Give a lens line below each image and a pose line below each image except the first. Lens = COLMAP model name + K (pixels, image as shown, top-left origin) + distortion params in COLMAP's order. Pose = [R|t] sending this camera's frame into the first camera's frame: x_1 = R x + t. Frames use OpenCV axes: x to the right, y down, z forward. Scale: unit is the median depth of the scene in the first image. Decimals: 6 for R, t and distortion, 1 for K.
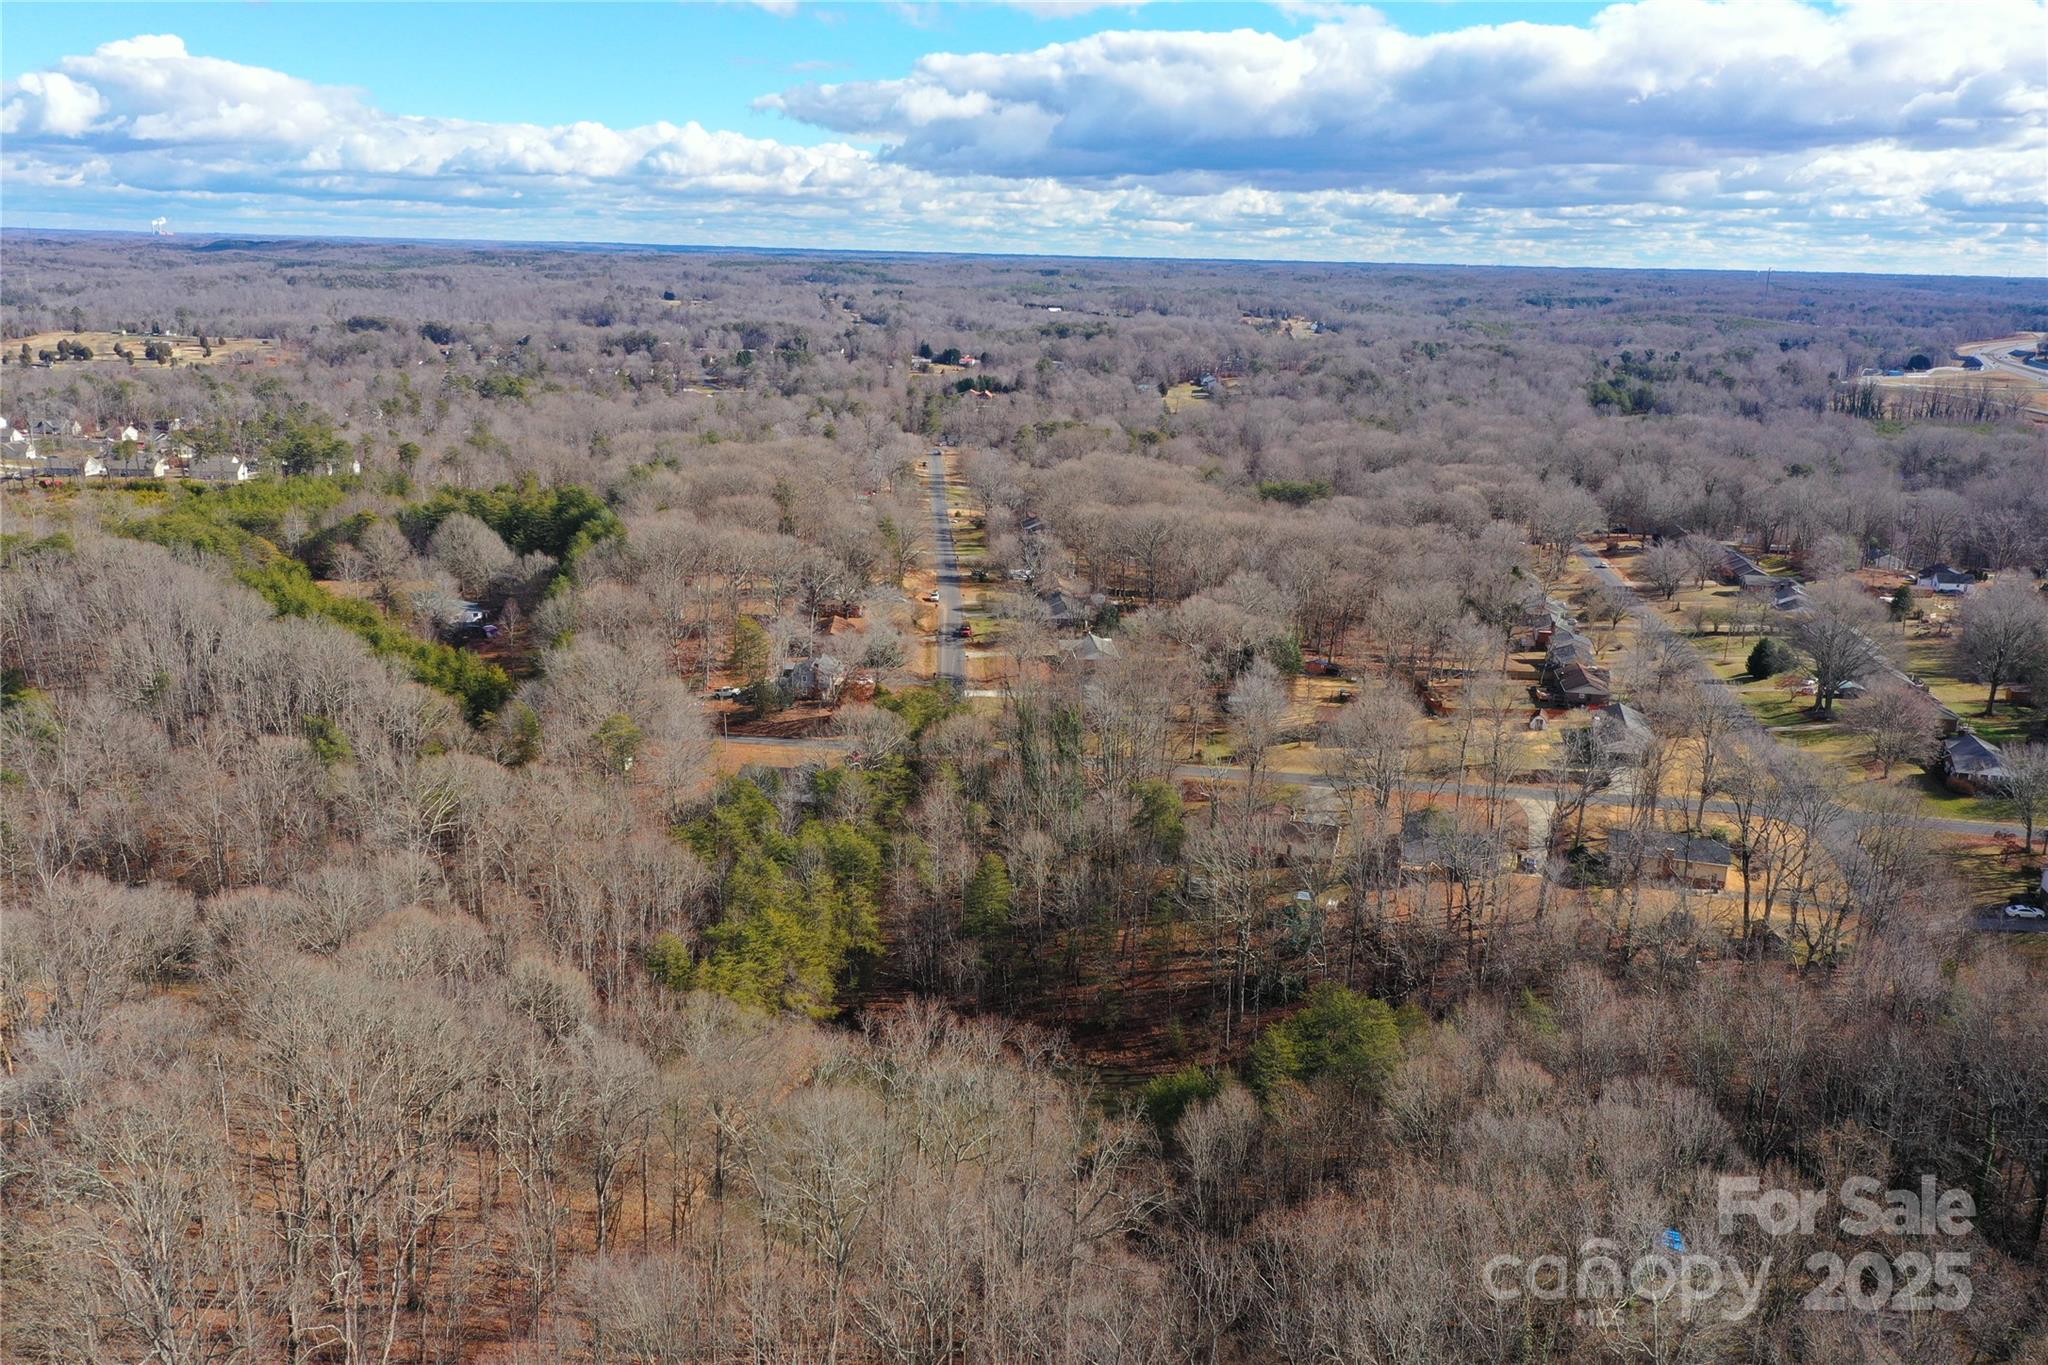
lens RADIAL K [[1641.2, 0, 1026.1], [0, 1641.2, 678.5], [0, 0, 1]] dist [0.016996, 0.009978]
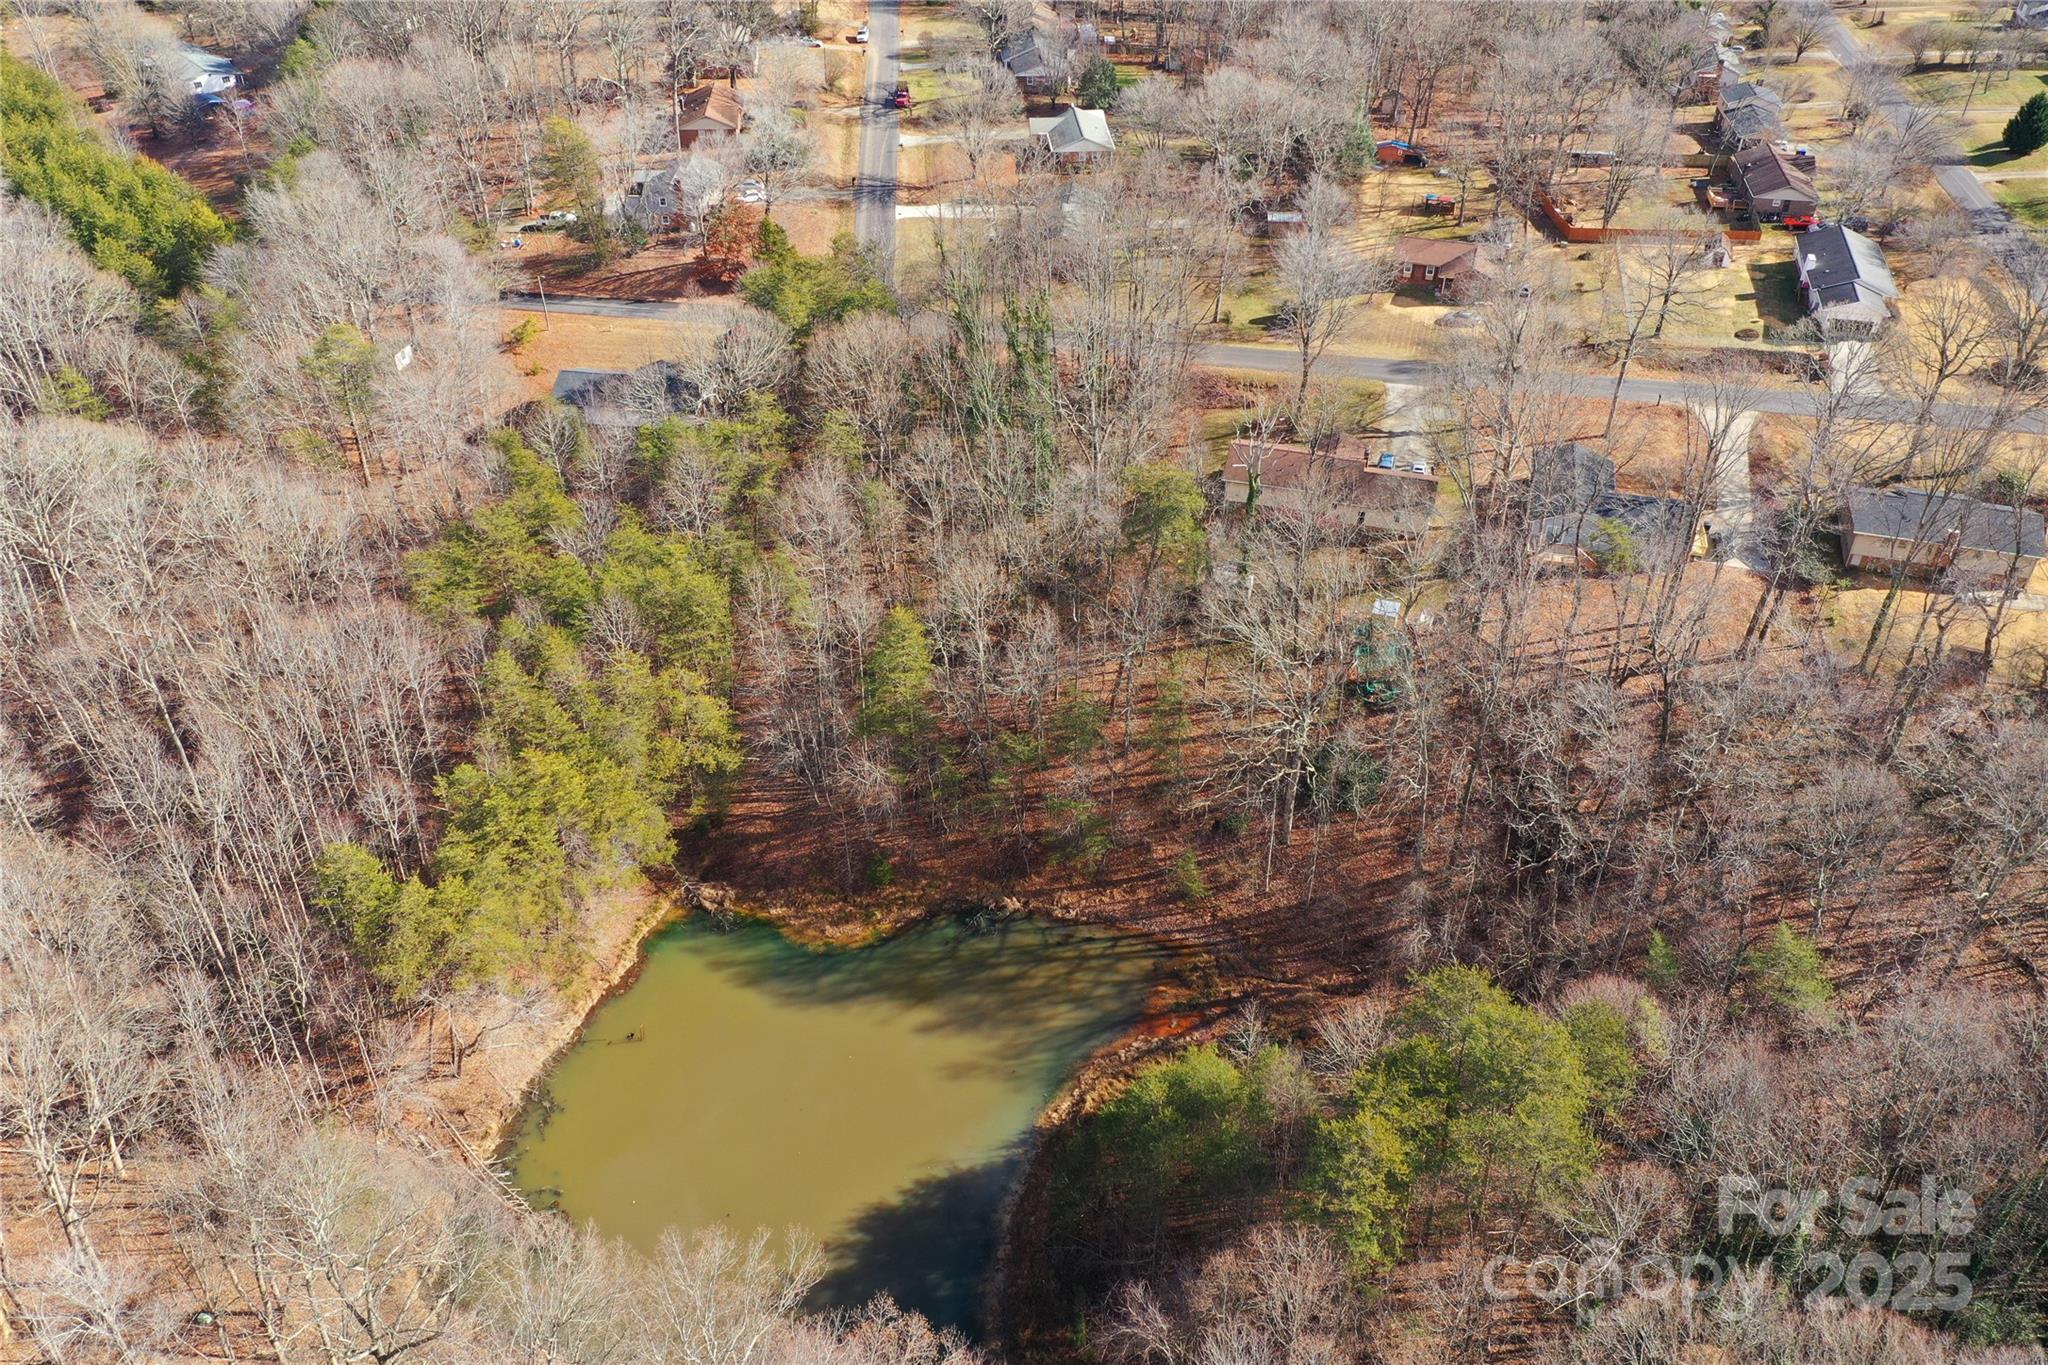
lens RADIAL K [[1641.2, 0, 1040.9], [0, 1641.2, 673.0], [0, 0, 1]] dist [0.016996, 0.009978]
pose [[0.999740, -0.022688, -0.002412, 0.020452], [0.021973, 0.928961, 0.369524, -0.060575], [-0.006143, -0.369481, 0.929218, 0.242121]]
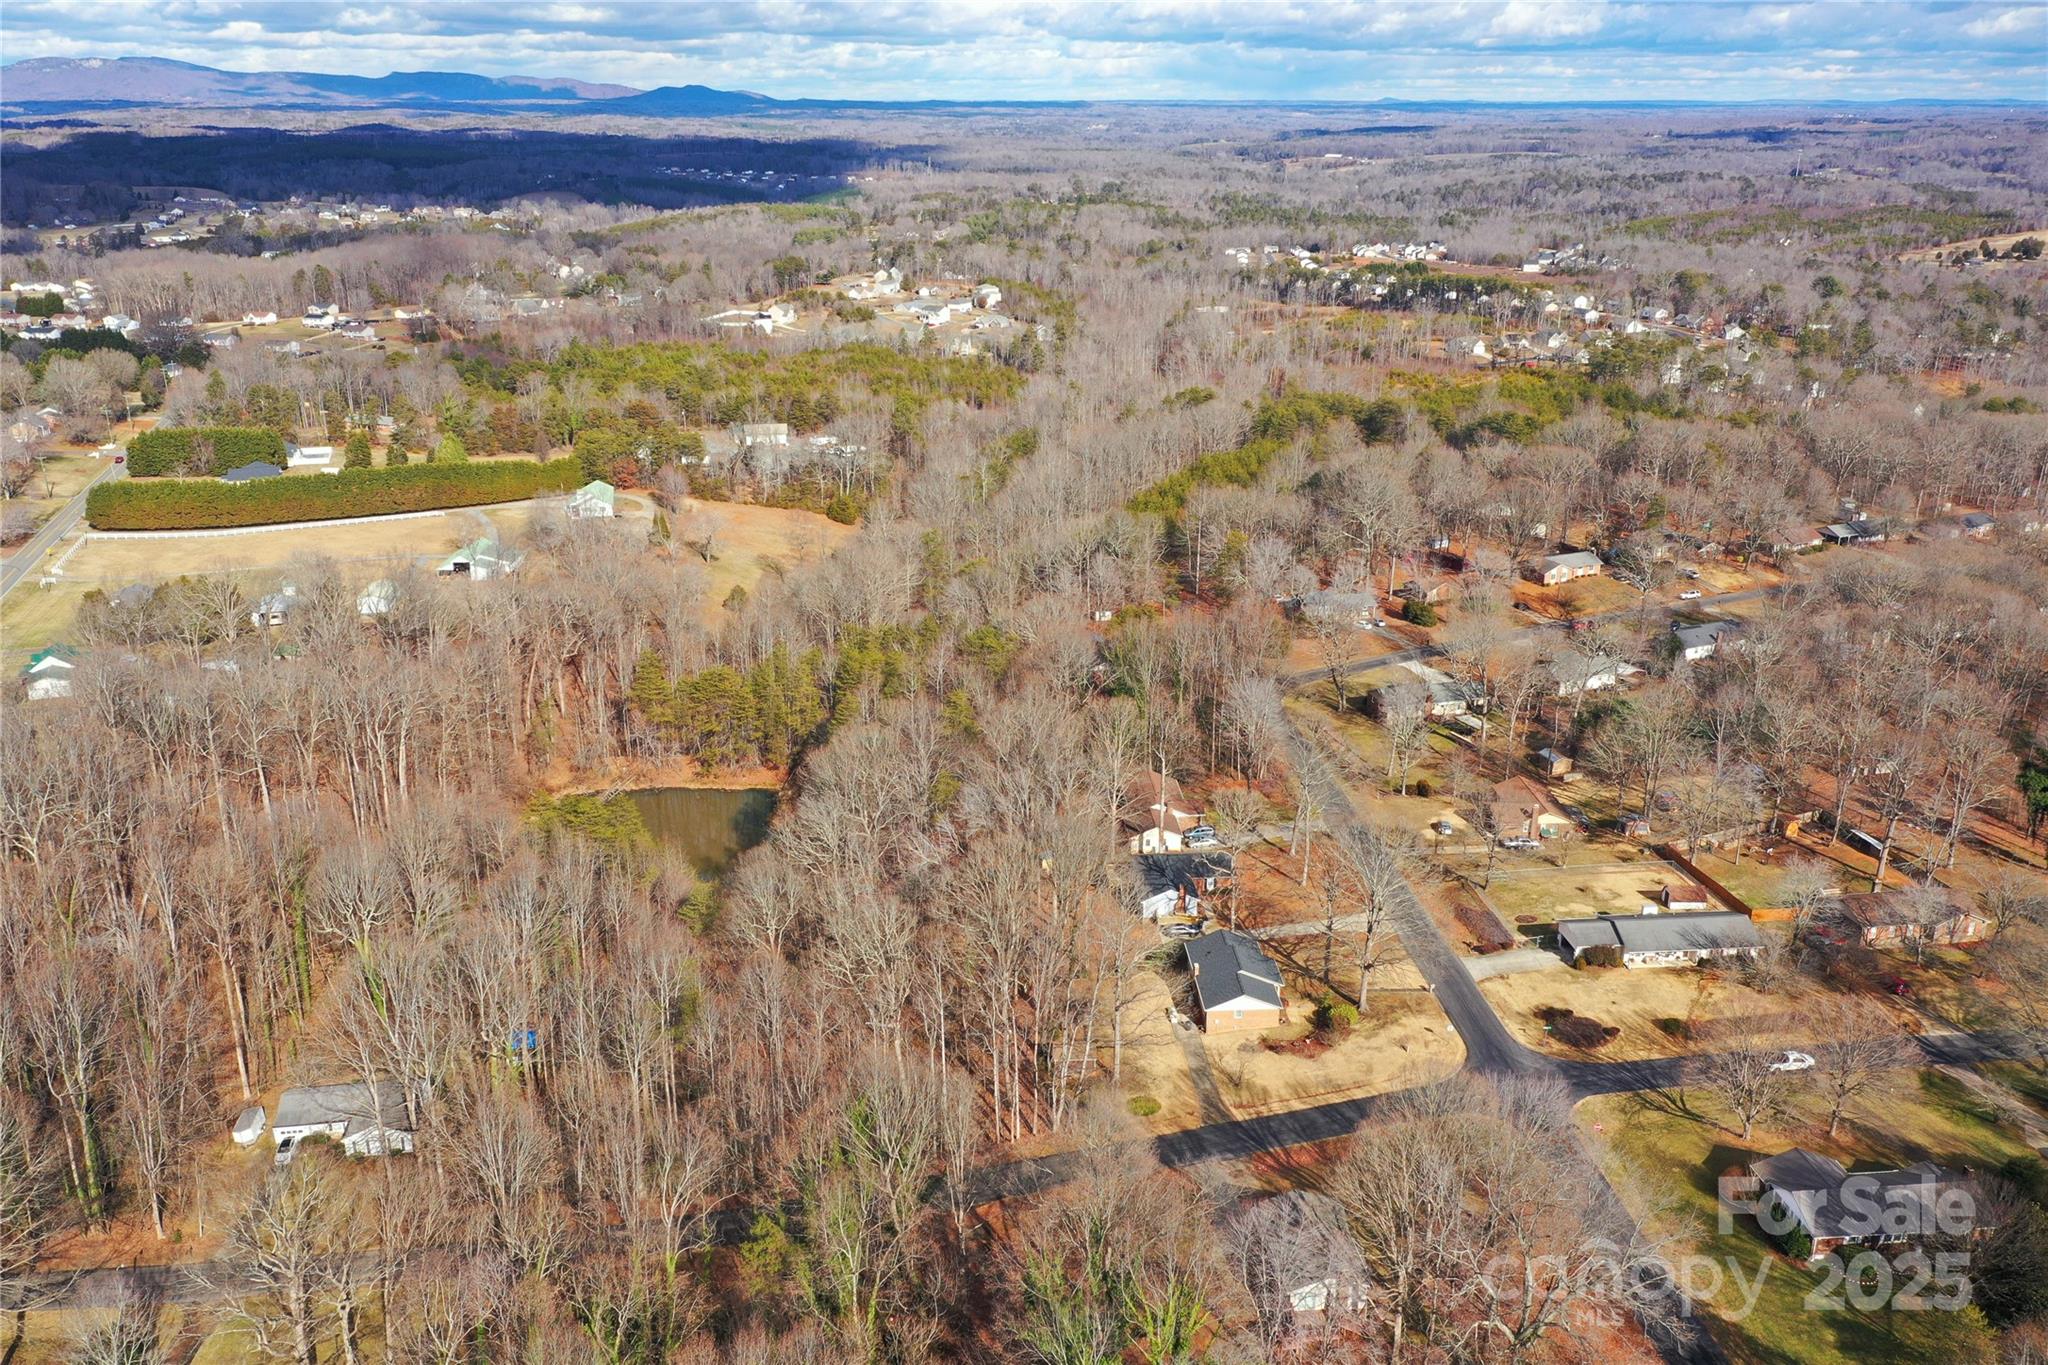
lens RADIAL K [[1641.2, 0, 1030.2], [0, 1641.2, 677.2], [0, 0, 1]] dist [0.016996, 0.009978]
pose [[0.358928, 0.304749, -0.882212, 0.706189], [-0.243952, 0.942970, 0.226486, -0.139946], [0.900921, 0.133925, 0.412802, 0.349711]]
